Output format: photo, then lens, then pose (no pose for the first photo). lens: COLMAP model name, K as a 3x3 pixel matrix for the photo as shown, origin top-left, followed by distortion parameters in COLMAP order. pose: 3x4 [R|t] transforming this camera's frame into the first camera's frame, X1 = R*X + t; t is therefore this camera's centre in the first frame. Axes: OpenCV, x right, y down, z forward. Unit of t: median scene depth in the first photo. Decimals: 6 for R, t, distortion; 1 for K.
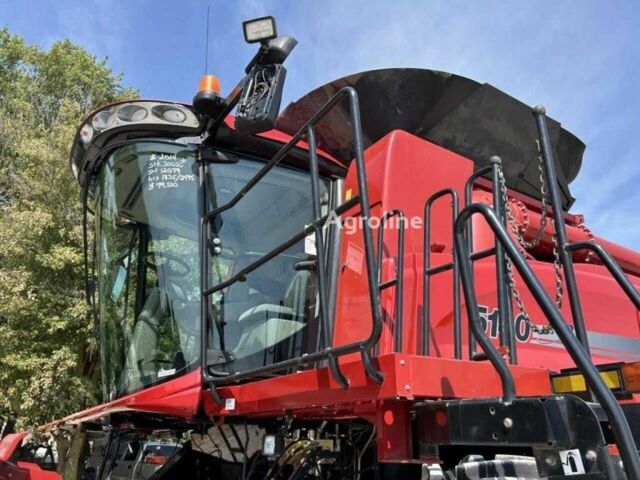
lens RADIAL K [[480.4, 0, 320.0], [0, 480.4, 240.0], [0, 0, 1]] dist [0.010494, 0.002875]
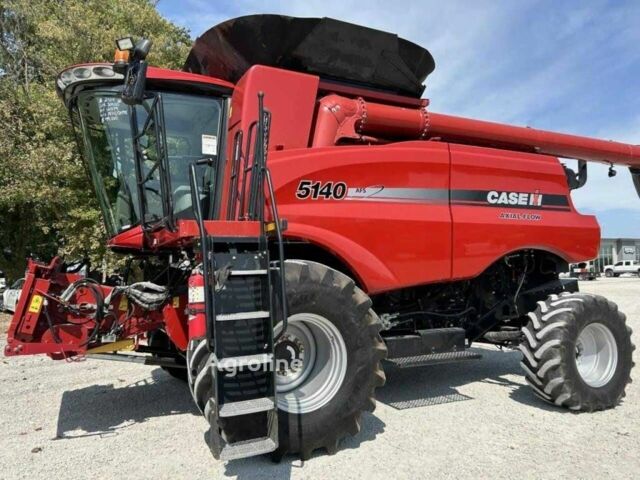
lens RADIAL K [[480.4, 0, 320.0], [0, 480.4, 240.0], [0, 0, 1]] dist [0.010494, 0.002875]
pose [[0.993174, -0.034803, -0.111326, 0.484473], [0.069277, 0.943872, 0.322965, -0.175769], [0.093837, -0.328473, 0.939840, -0.542531]]
